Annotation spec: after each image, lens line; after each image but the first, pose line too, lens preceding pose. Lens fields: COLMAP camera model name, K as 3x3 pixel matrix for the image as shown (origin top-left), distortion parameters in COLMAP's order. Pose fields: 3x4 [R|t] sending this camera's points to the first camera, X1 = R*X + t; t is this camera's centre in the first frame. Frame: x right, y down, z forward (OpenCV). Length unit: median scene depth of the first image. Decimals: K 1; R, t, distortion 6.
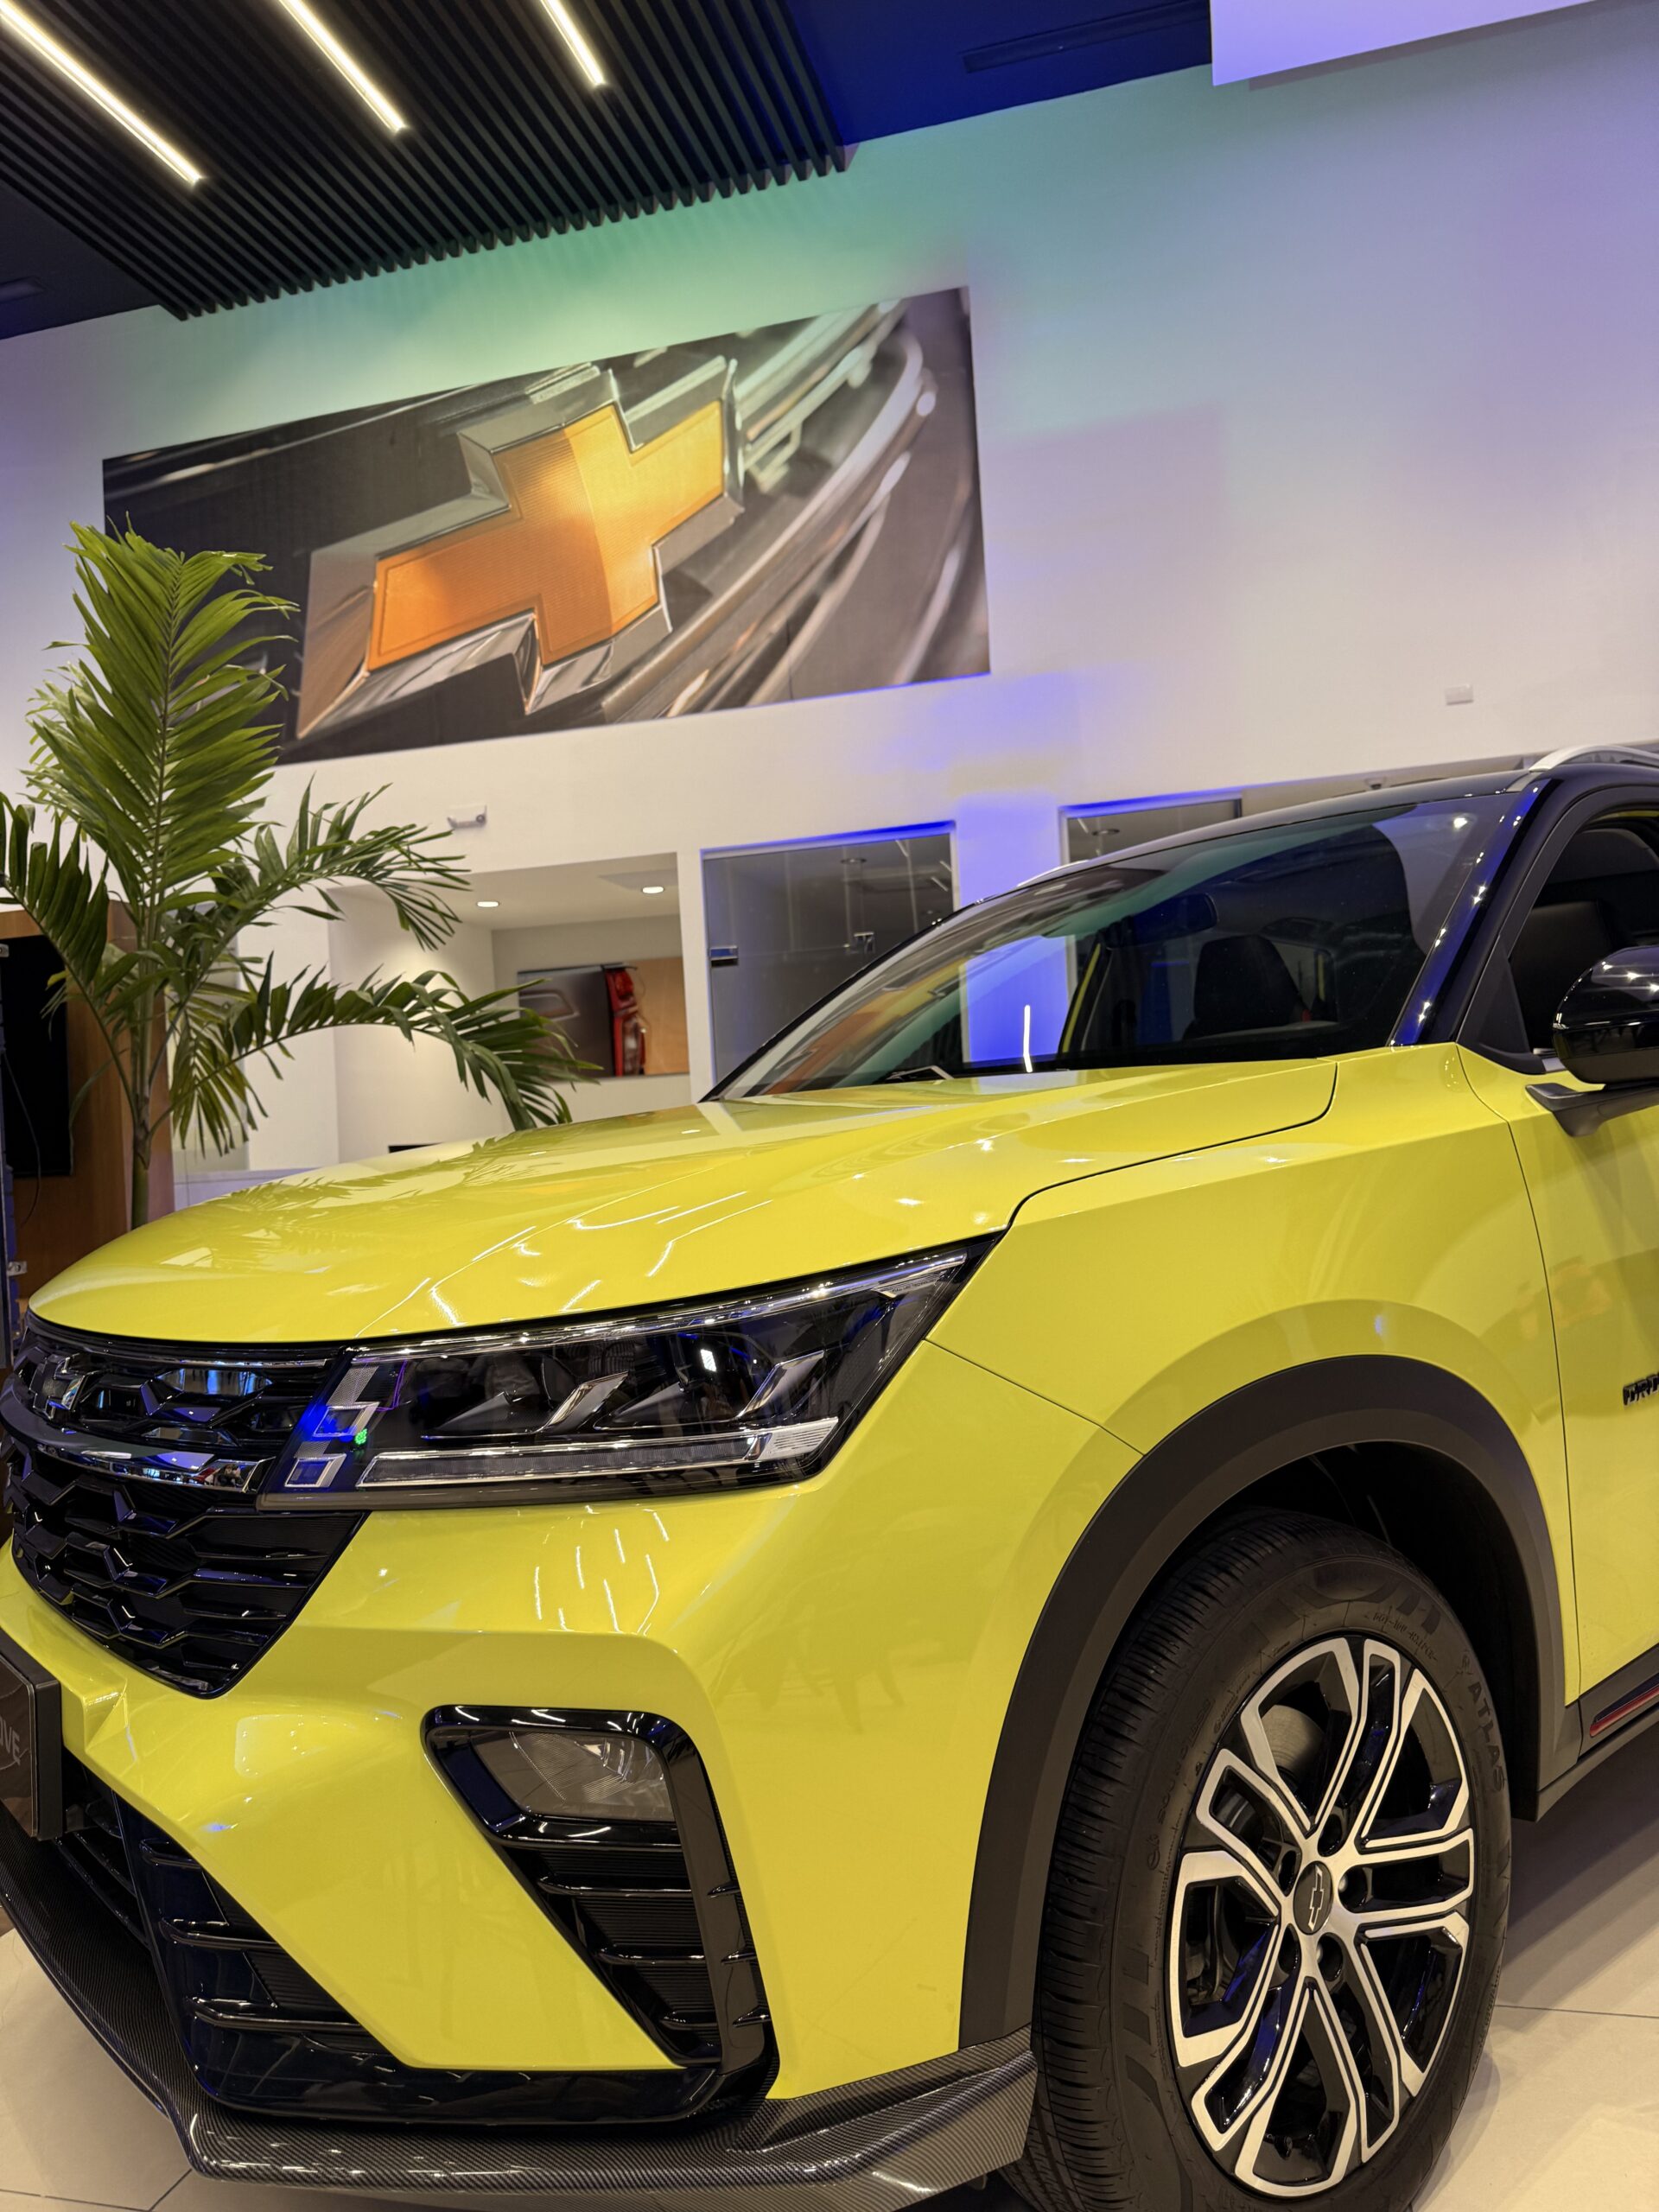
lens RADIAL K [[1563.6, 0, 829.5], [0, 1563.6, 1106.0], [0, 0, 1]] dist [0.002599, -0.049206]
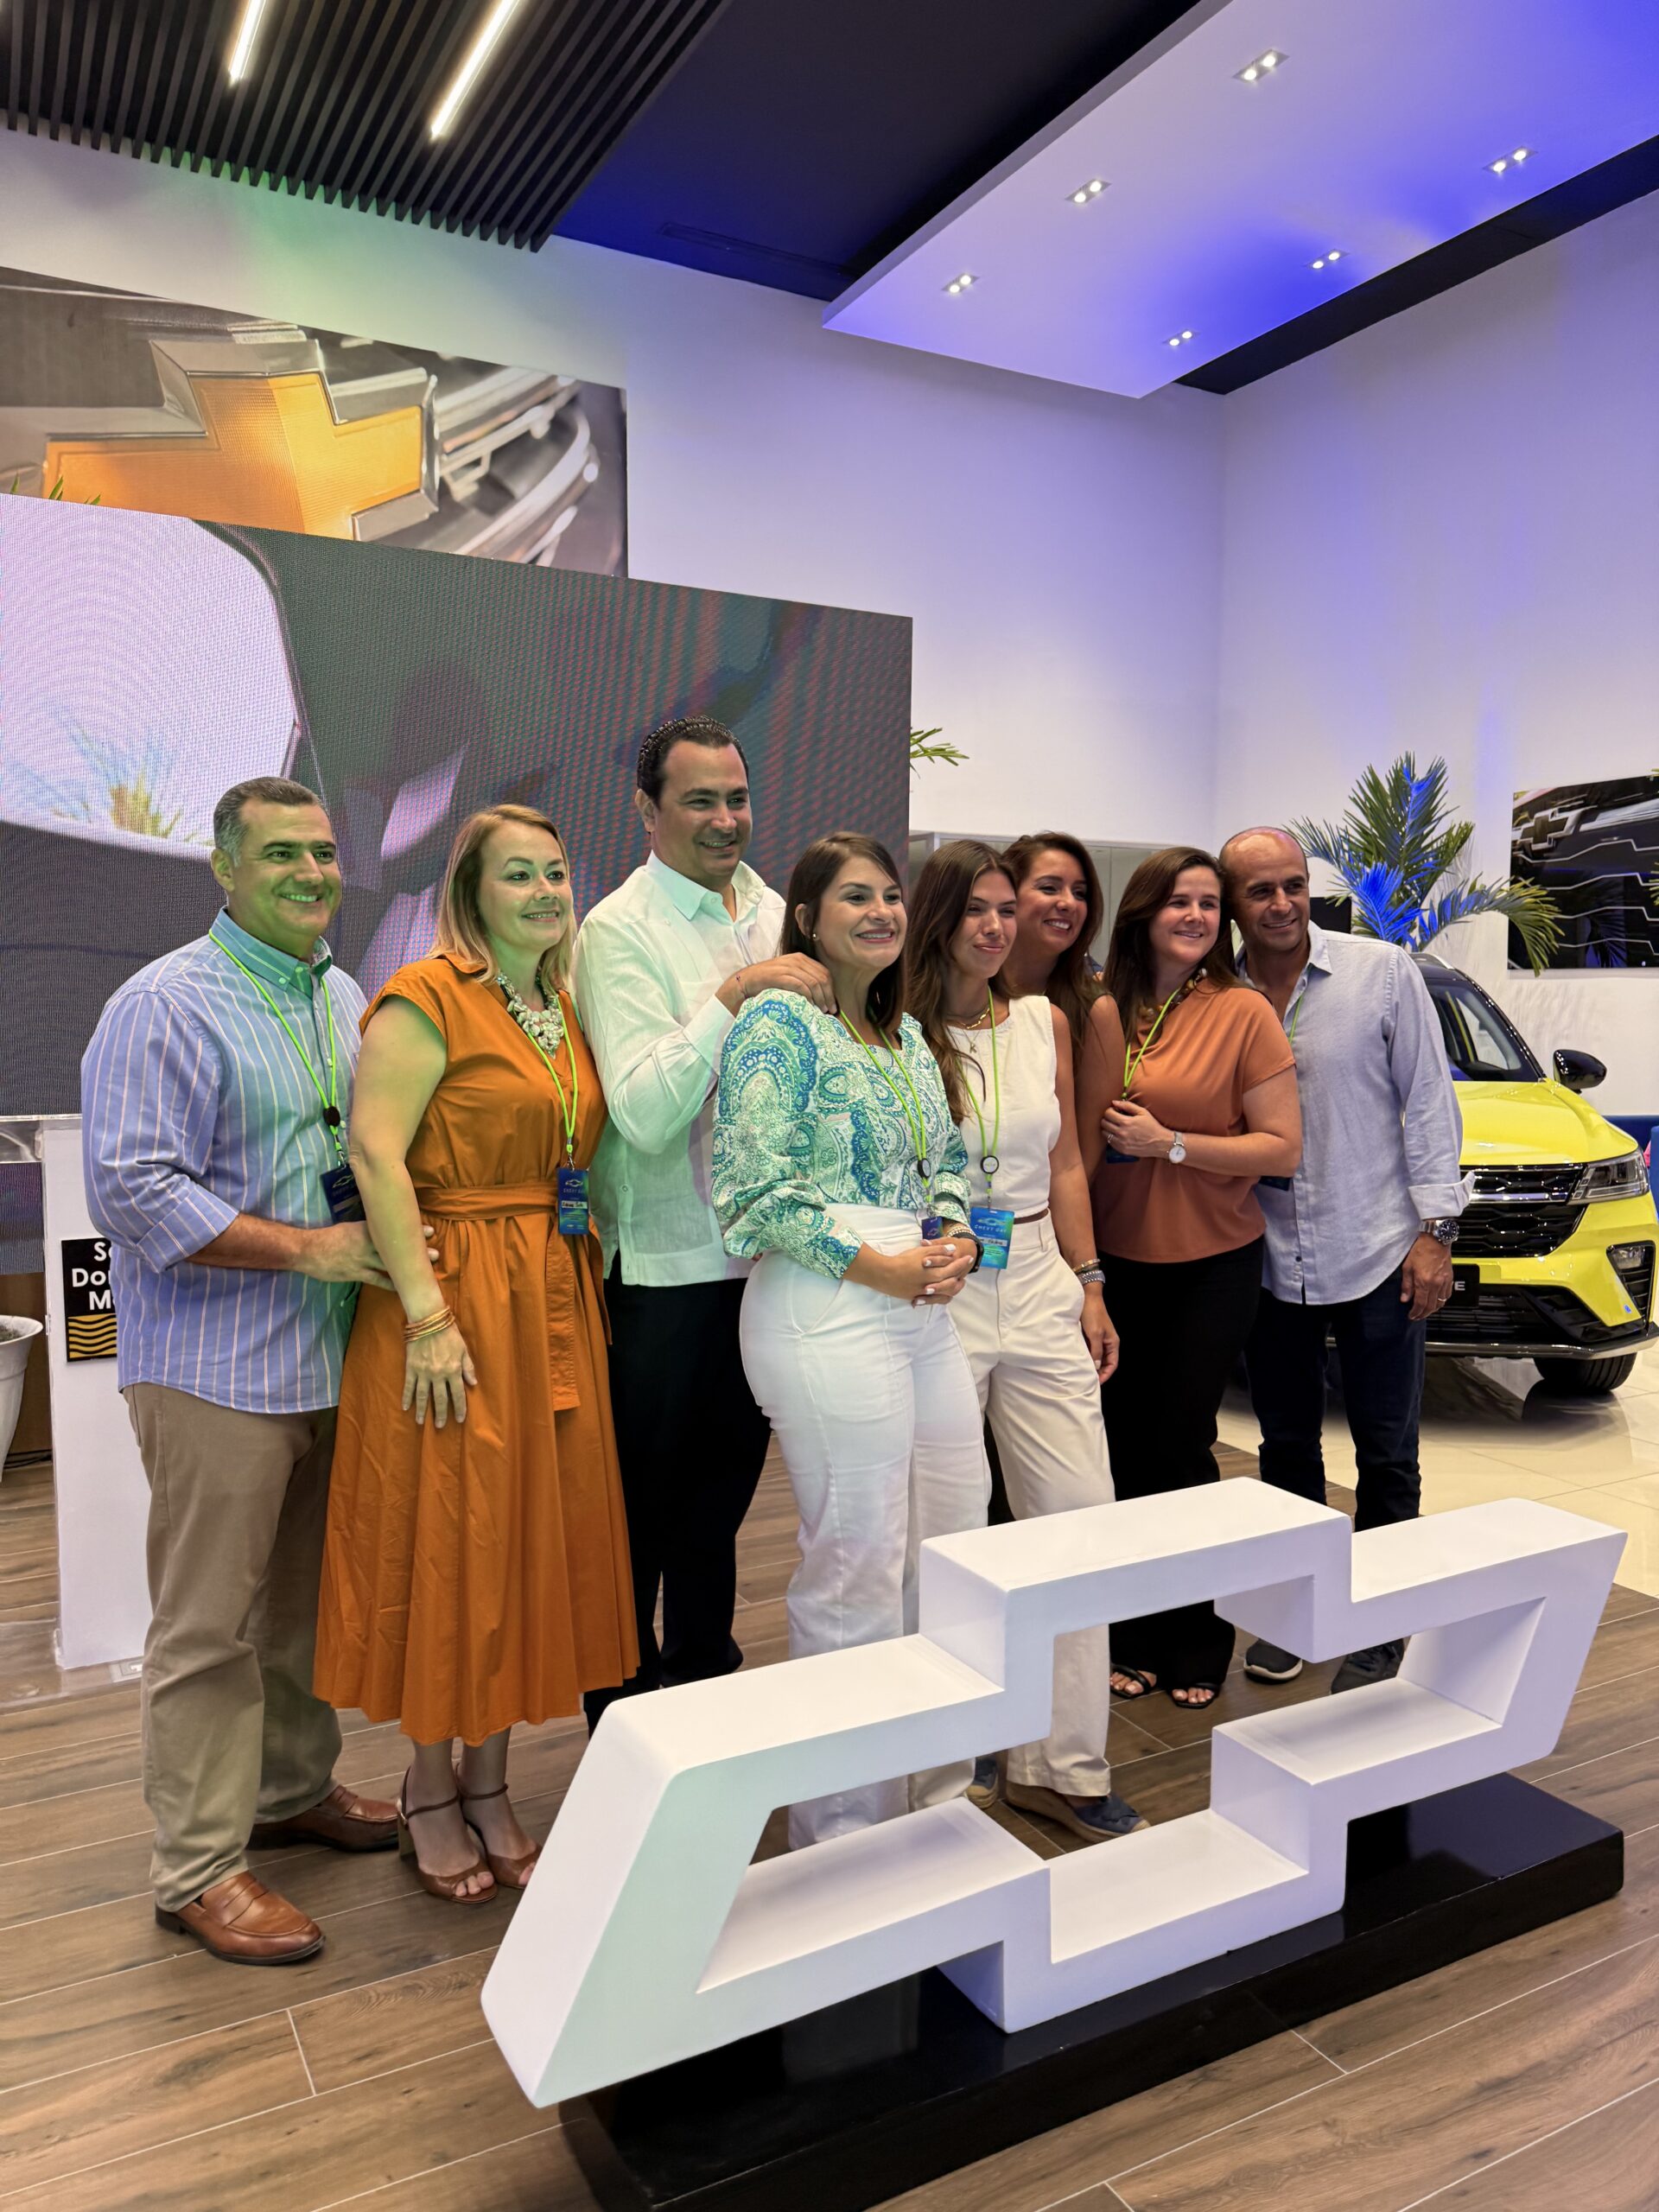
lens RADIAL K [[1563.6, 0, 829.5], [0, 1563.6, 1106.0], [0, 0, 1]] dist [0.002599, -0.049206]
pose [[0.713805, 0.011122, 0.700256, -0.659583], [-0.060998, 0.997061, 0.046342, -0.008539], [-0.697683, -0.075794, 0.712386, -0.071946]]
